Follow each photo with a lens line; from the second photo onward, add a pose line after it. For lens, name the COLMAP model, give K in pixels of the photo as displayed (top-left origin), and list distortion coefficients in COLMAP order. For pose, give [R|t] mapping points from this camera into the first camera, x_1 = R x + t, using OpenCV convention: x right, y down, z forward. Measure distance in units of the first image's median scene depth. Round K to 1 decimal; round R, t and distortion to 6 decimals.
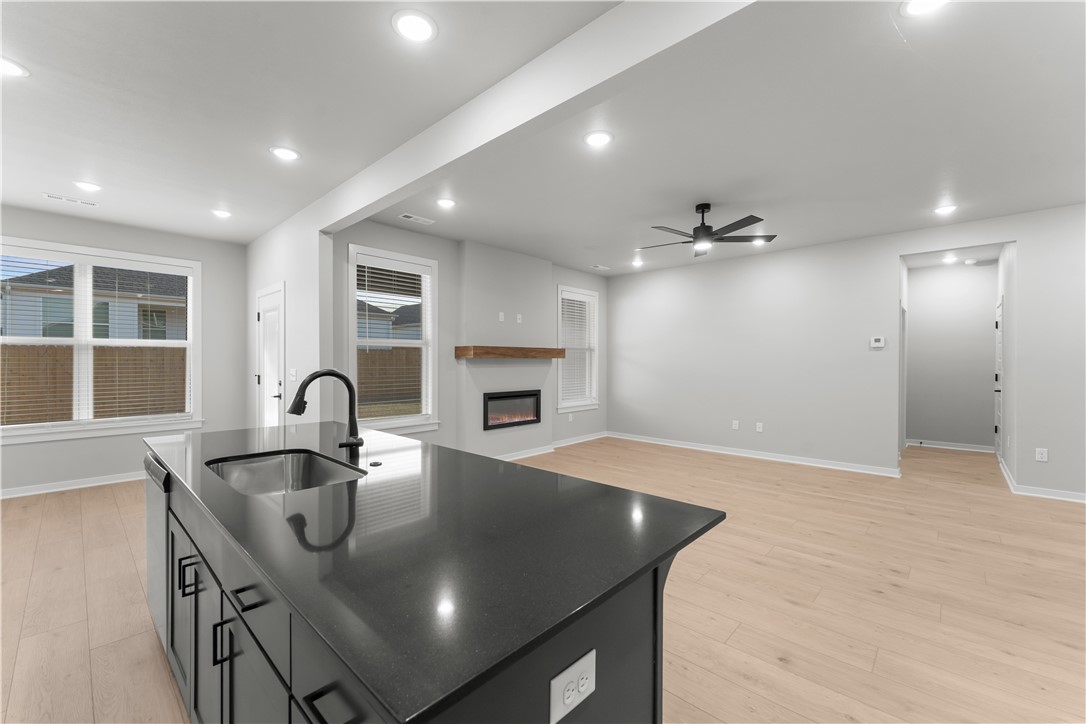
lens RADIAL K [[439.8, 0, 540.5], [0, 439.8, 363.9], [0, 0, 1]] dist [-0.001424, 0.000015]
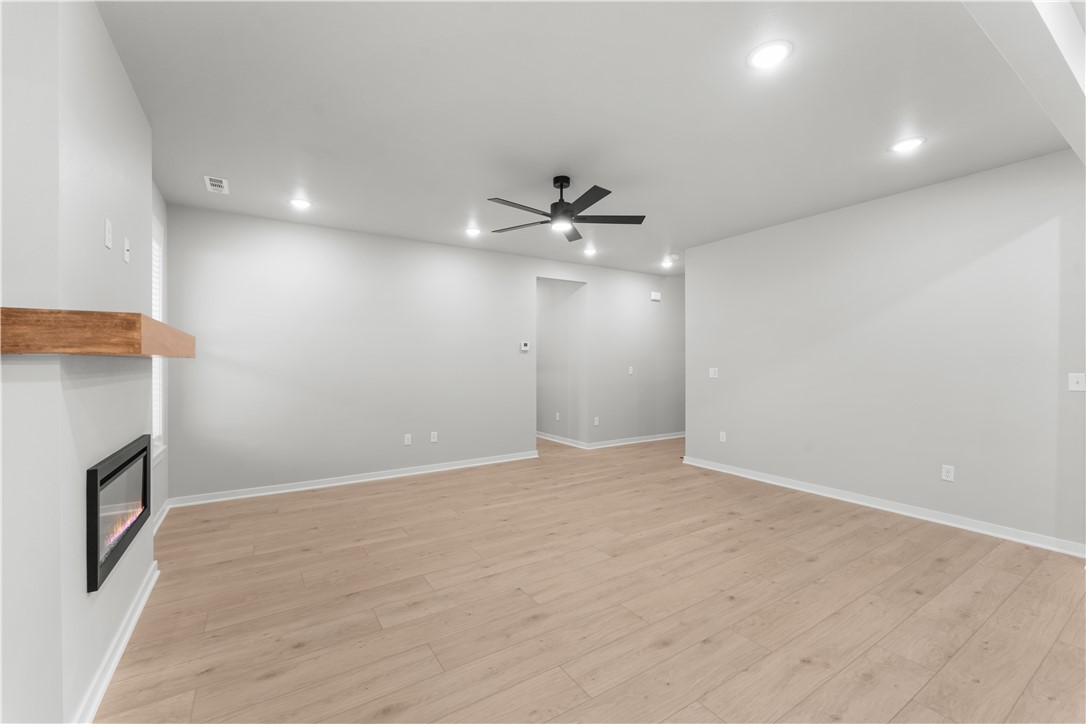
lens RADIAL K [[443.2, 0, 540.3], [0, 443.2, 363.3], [0, 0, 1]] dist [0.000293, -0.000419]
pose [[0.246191, -0.003668, 0.969214, -0.374006], [0.010349, 0.999946, 0.001155, -0.004702], [-0.969166, 0.009746, 0.246215, 0.668477]]
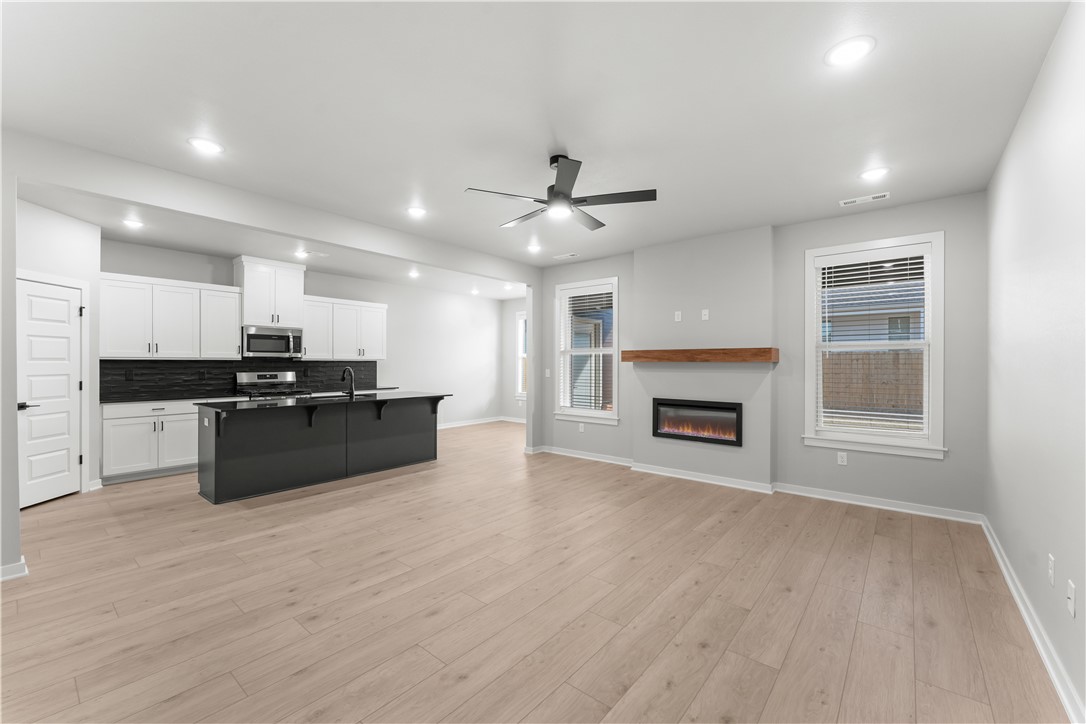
lens RADIAL K [[443.2, 0, 540.3], [0, 443.2, 363.3], [0, 0, 1]] dist [0.000293, -0.000419]
pose [[0.057202, -0.001399, -0.998362, 0.903564], [-0.009463, 0.999953, -0.001943, -0.006464], [0.998318, 0.009559, 0.057186, 0.744556]]
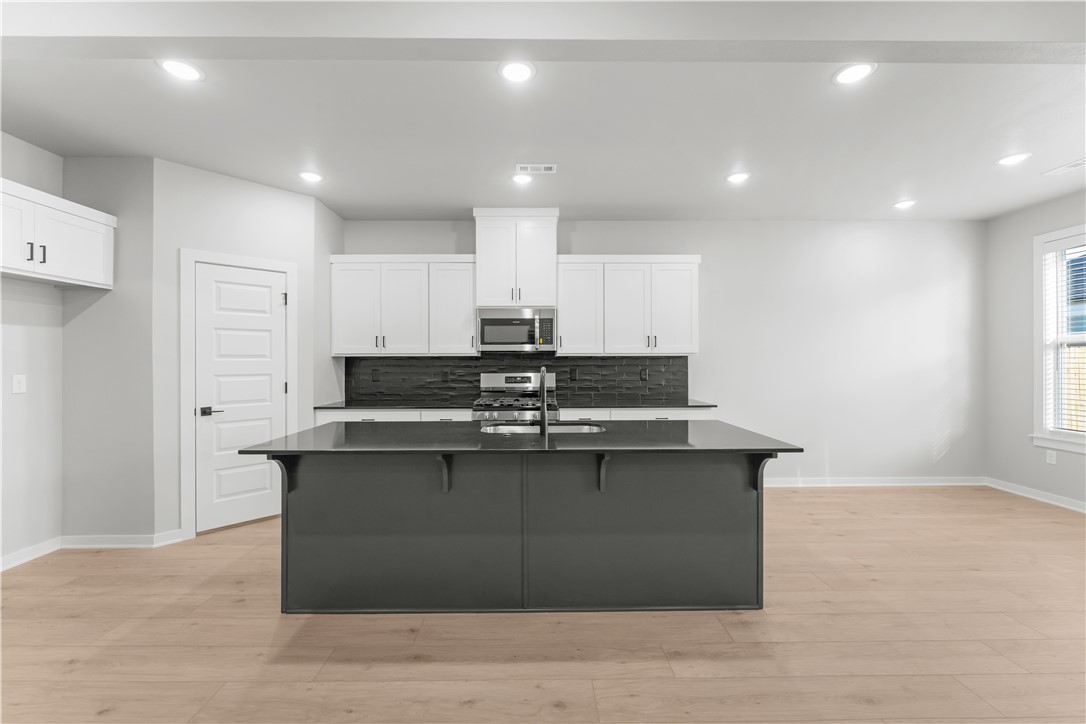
lens RADIAL K [[440.1, 0, 537.9], [0, 440.1, 360.6], [0, 0, 1]] dist [-0.001573, -0.000122]
pose [[-0.722737, -0.001127, -0.691122, 0.176039], [-0.004844, 0.999982, 0.003436, -0.004562], [0.691106, 0.005832, -0.722730, 0.702729]]
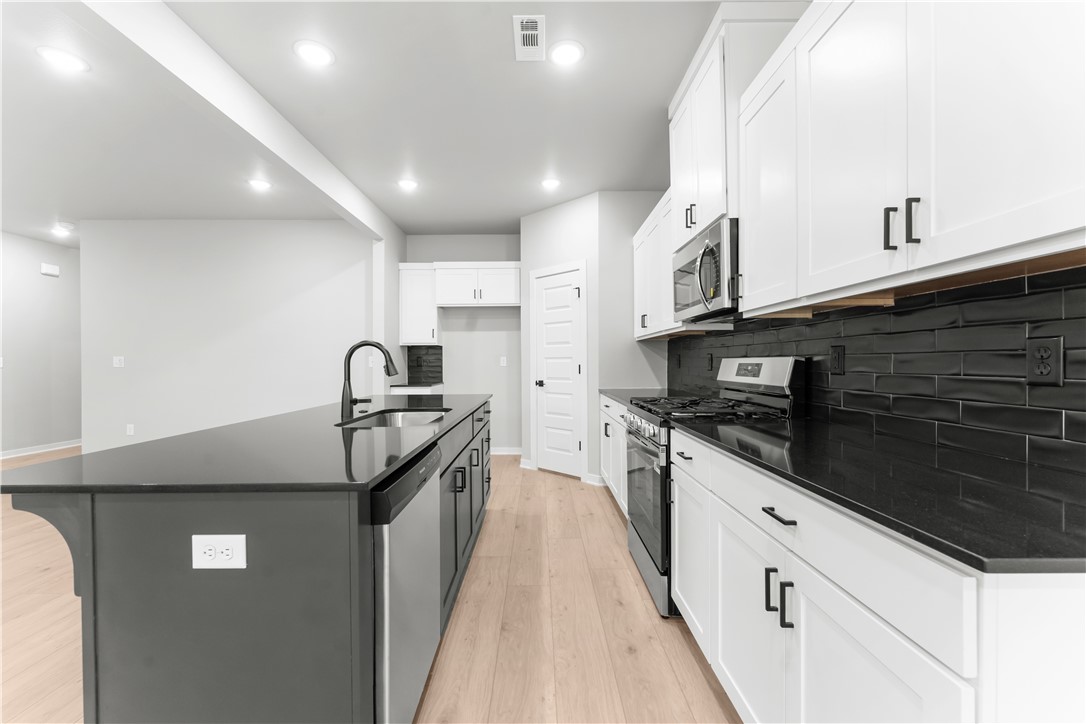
lens RADIAL K [[441.1, 0, 539.0], [0, 441.1, 362.6], [0, 0, 1]] dist [0.000808, -0.000048]
pose [[-0.685201, -0.001822, 0.728351, -0.589264], [0.008054, 0.999917, 0.010078, 0.022813], [-0.728309, 0.012771, -0.685130, 0.520520]]
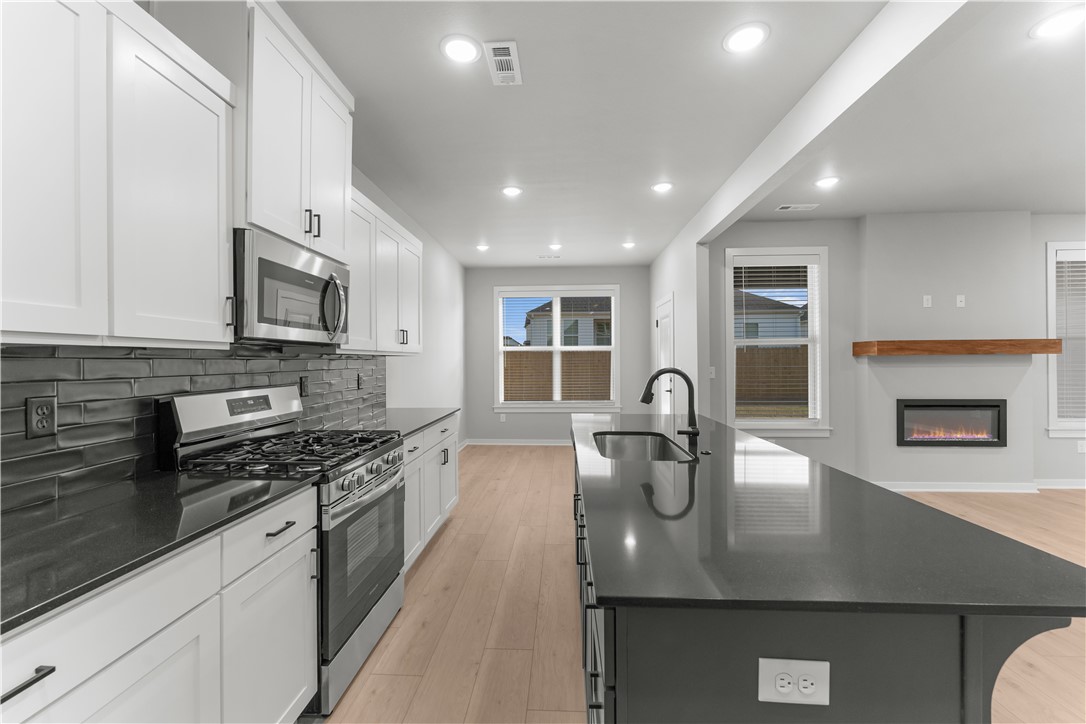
lens RADIAL K [[440.1, 0, 537.9], [0, 440.1, 360.6], [0, 0, 1]] dist [-0.001573, -0.000122]
pose [[0.640927, -0.006764, -0.767572, 0.071282], [0.002565, 0.999974, -0.006670, 0.000161], [0.767597, 0.002306, 0.640928, -0.014579]]
